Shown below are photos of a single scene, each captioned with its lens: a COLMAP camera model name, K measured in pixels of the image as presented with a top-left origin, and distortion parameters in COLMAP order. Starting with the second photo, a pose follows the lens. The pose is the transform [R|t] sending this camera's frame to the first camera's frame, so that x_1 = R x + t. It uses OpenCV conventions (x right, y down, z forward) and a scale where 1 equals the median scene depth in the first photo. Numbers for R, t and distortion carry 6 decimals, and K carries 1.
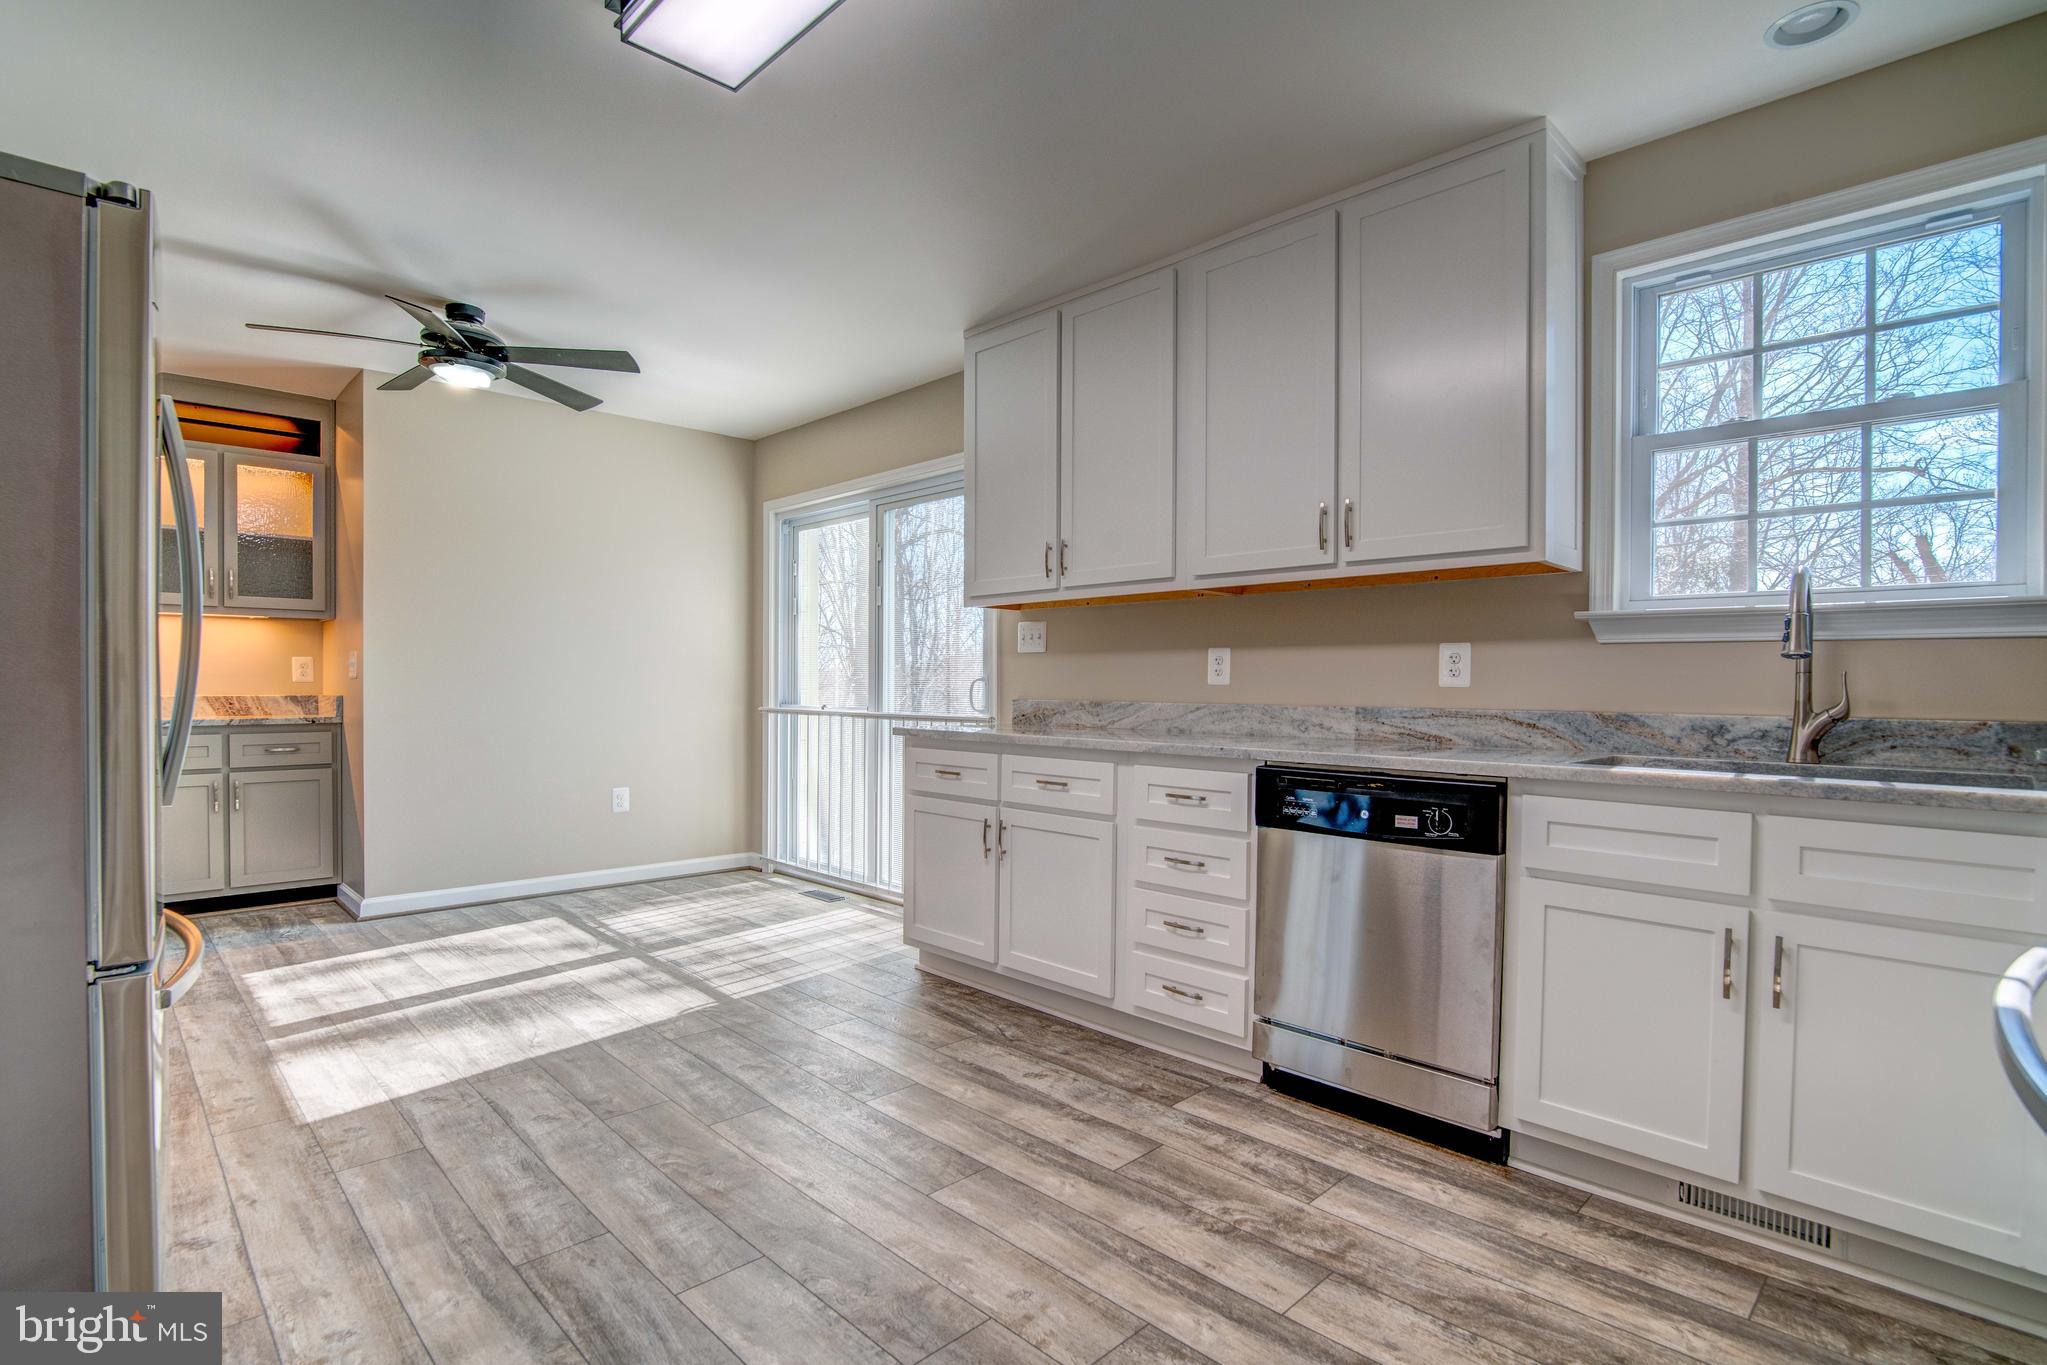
lens RADIAL K [[987.6, 0, 1013.5], [0, 987.6, 700.3], [0, 0, 1]] dist [-0.030277, 0.005233]
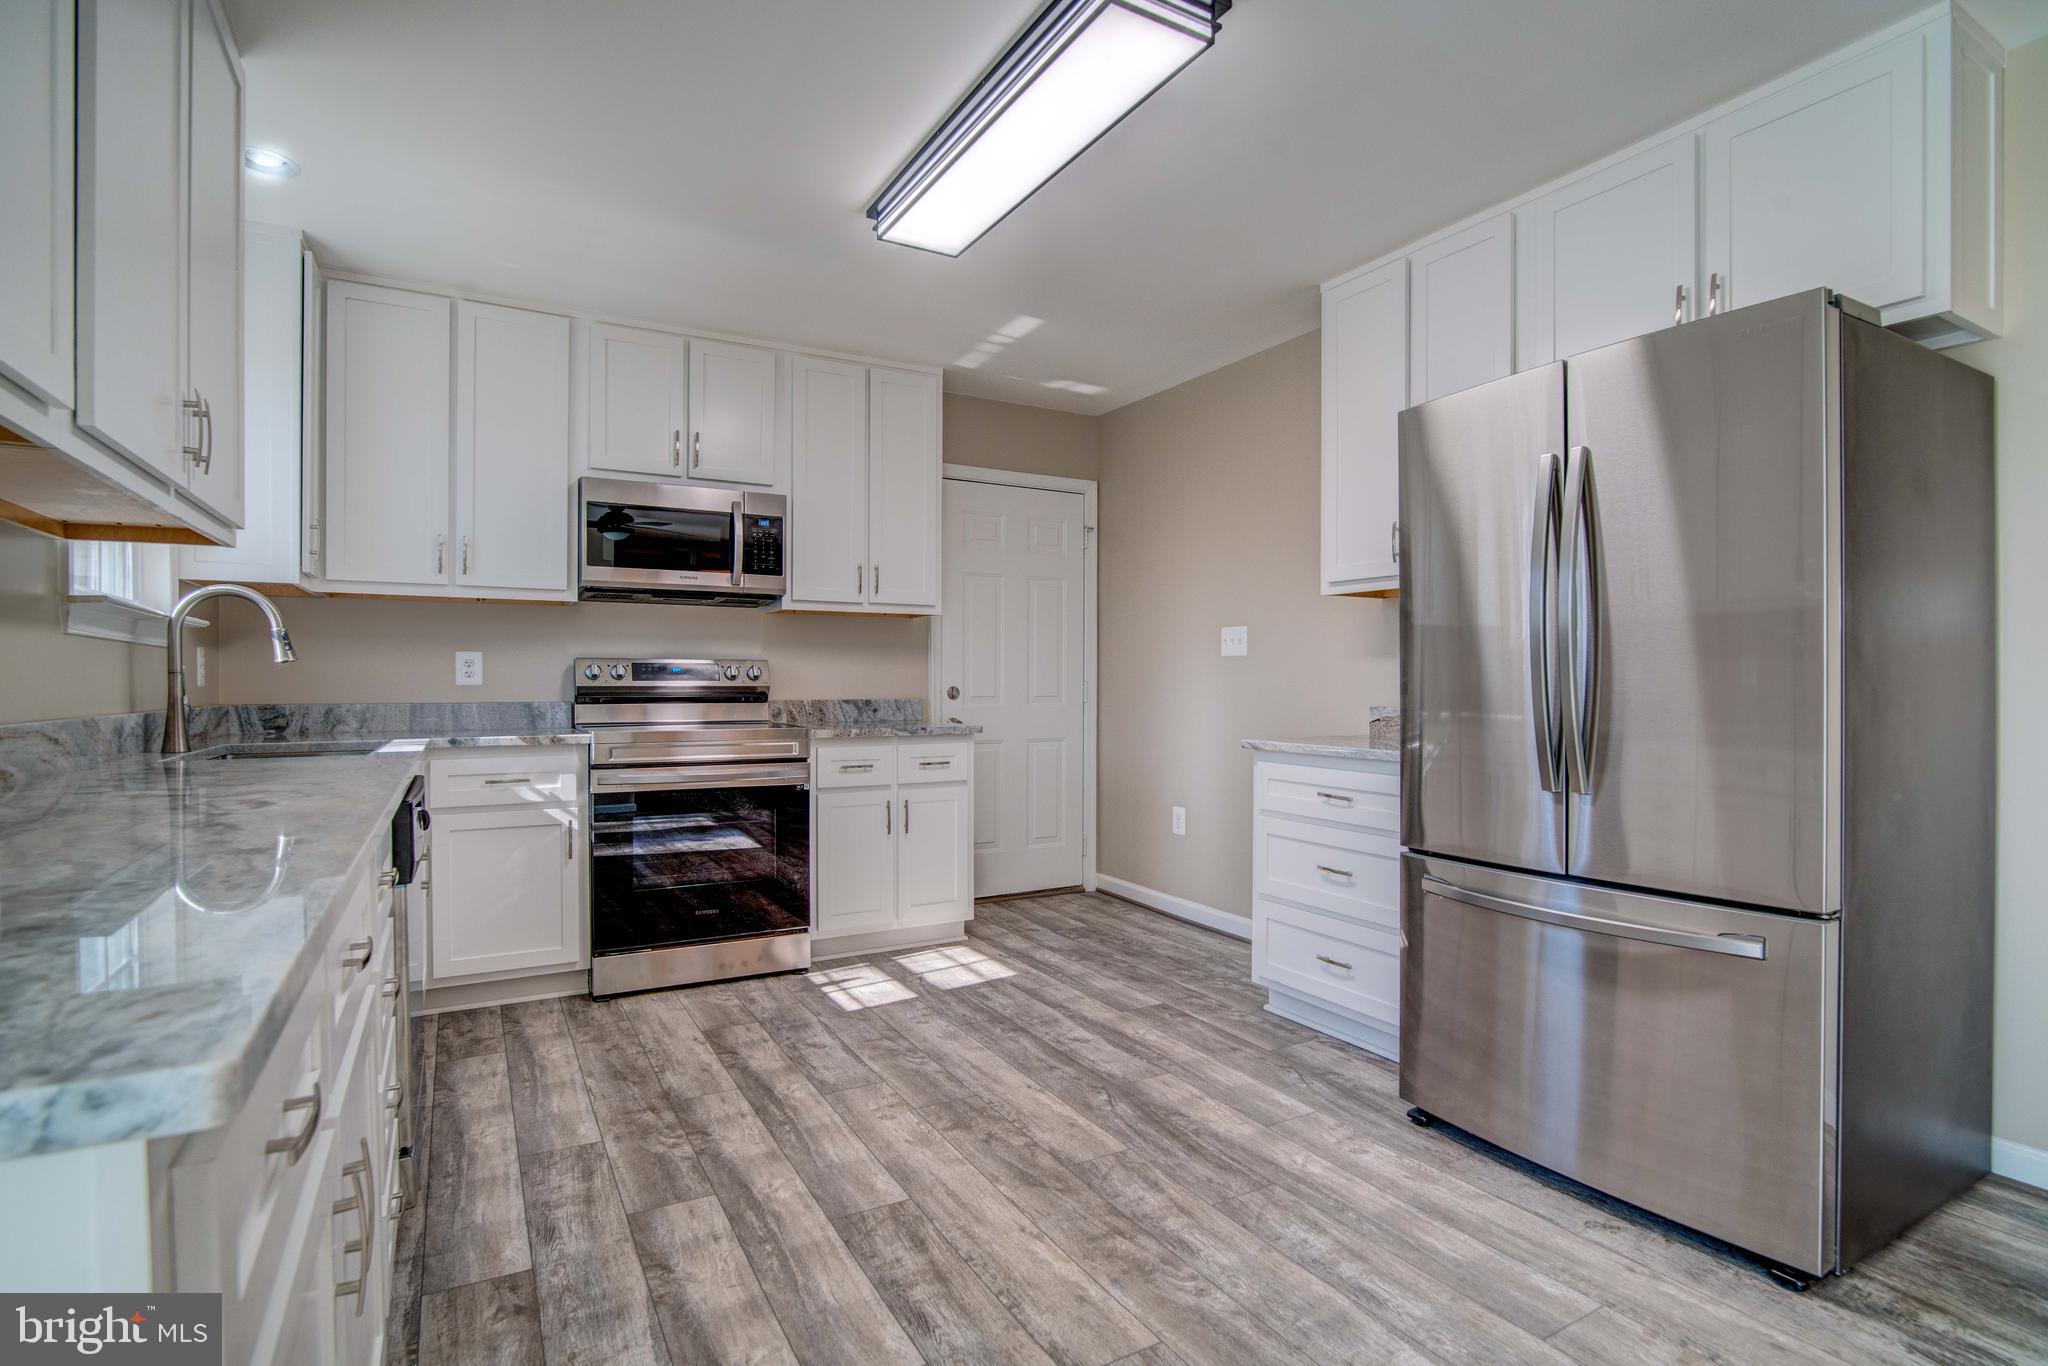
lens RADIAL K [[988.0, 0, 1015.4], [0, 988.0, 694.7], [0, 0, 1]] dist [-0.030277, 0.005233]
pose [[-0.967294, -0.008136, 0.253526, -0.288831], [-0.000791, 0.999577, 0.029061, -0.024950], [-0.253655, 0.027910, -0.966892, 1.261962]]
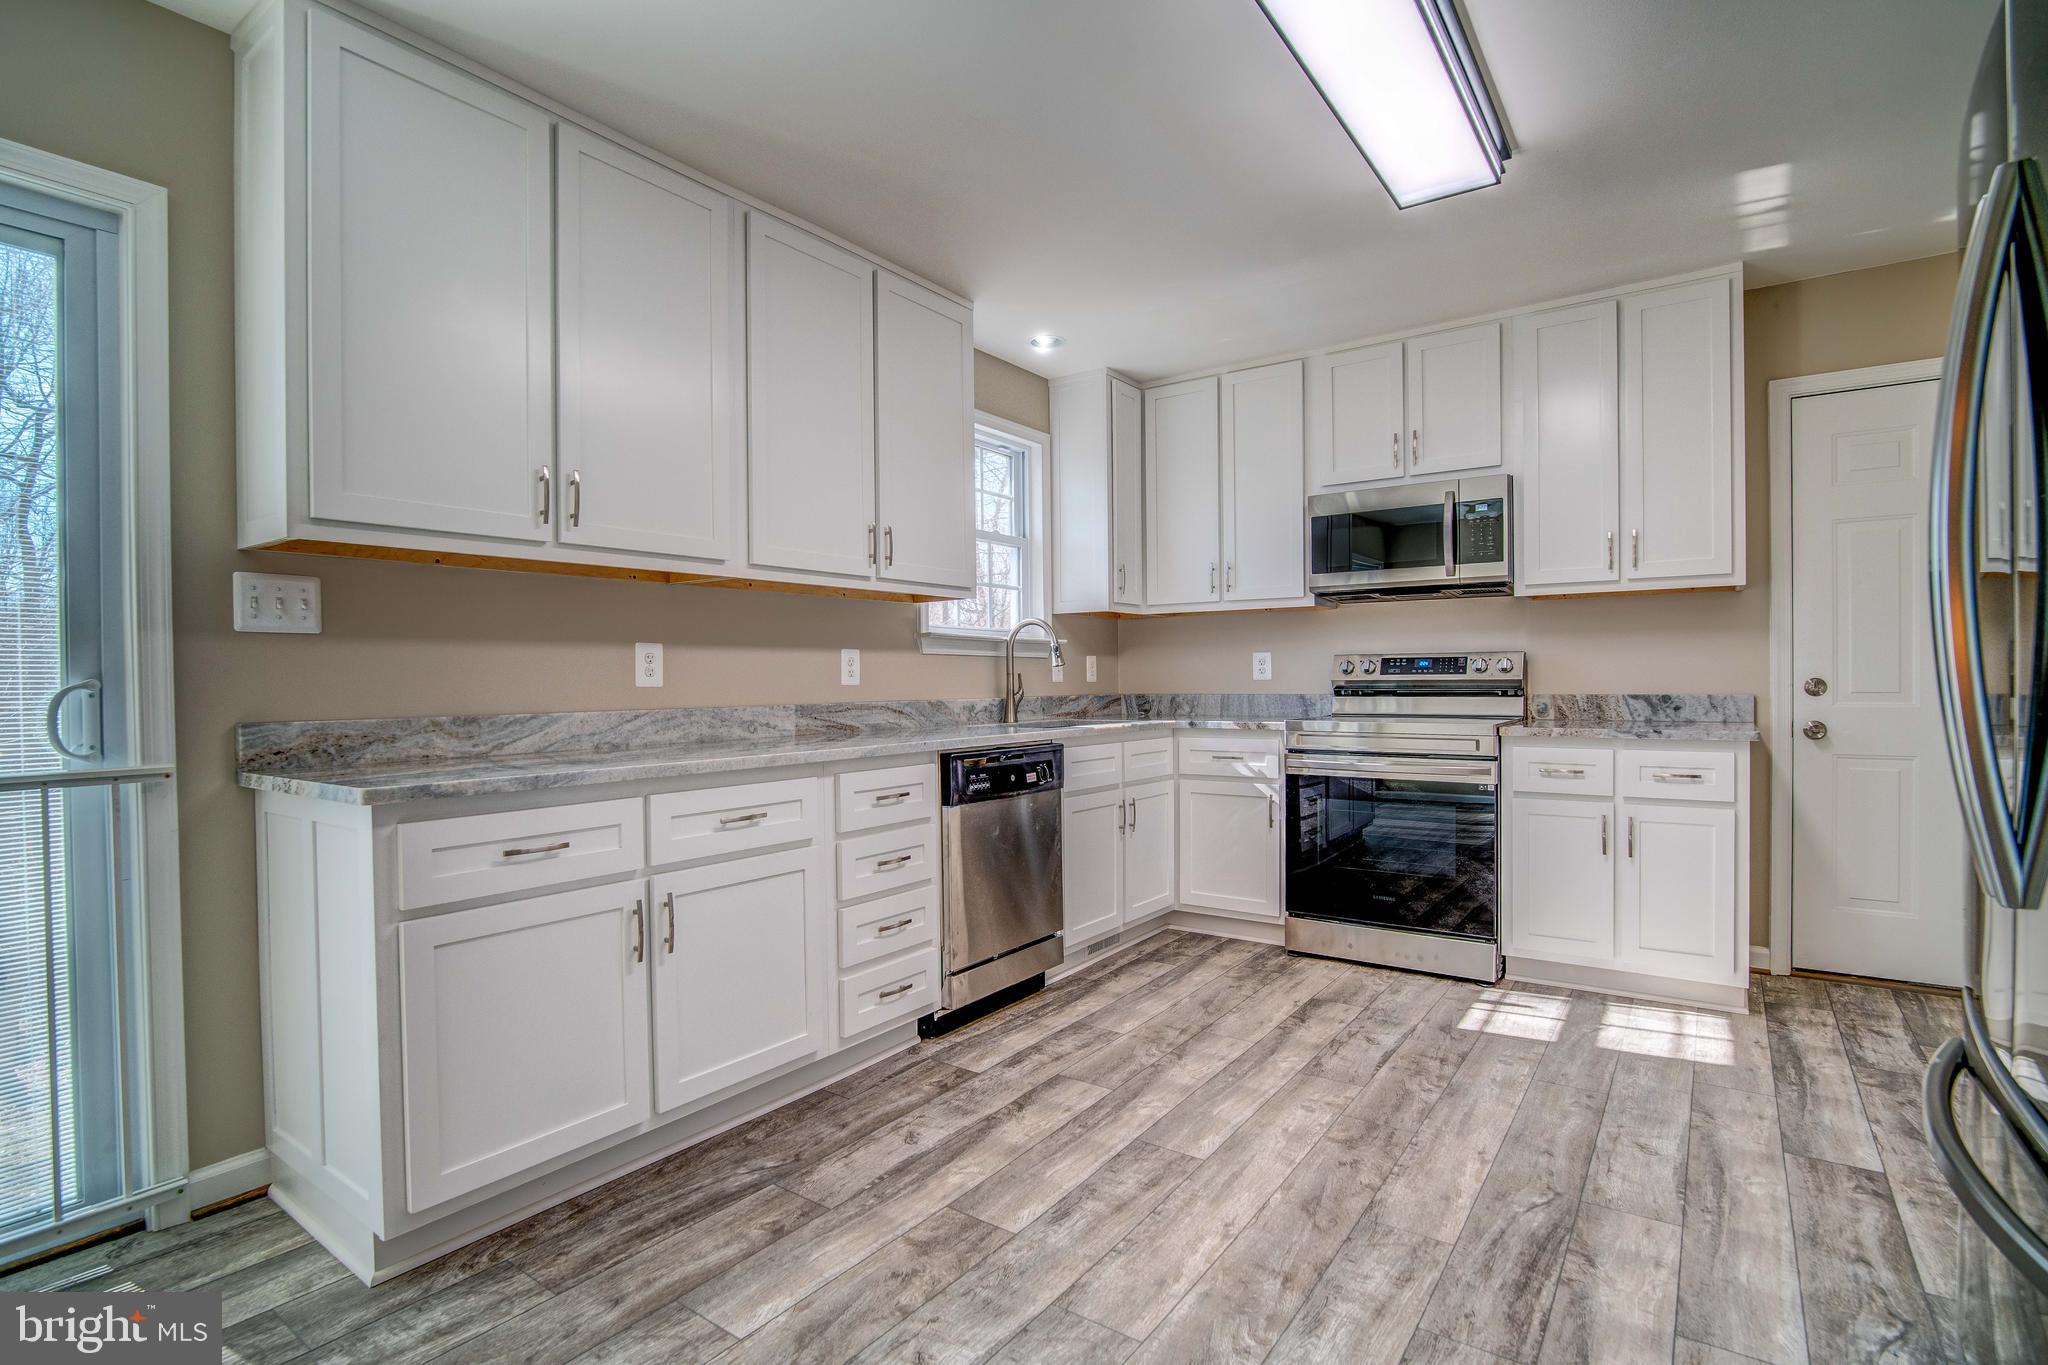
lens RADIAL K [[988.0, 0, 1016.3], [0, 988.0, 693.7], [0, 0, 1]] dist [-0.030277, 0.005233]
pose [[-0.174112, -0.017155, 0.984576, -0.720200], [0.024848, 0.999453, 0.021809, -0.021824], [-0.984412, 0.028262, -0.173591, 0.900855]]
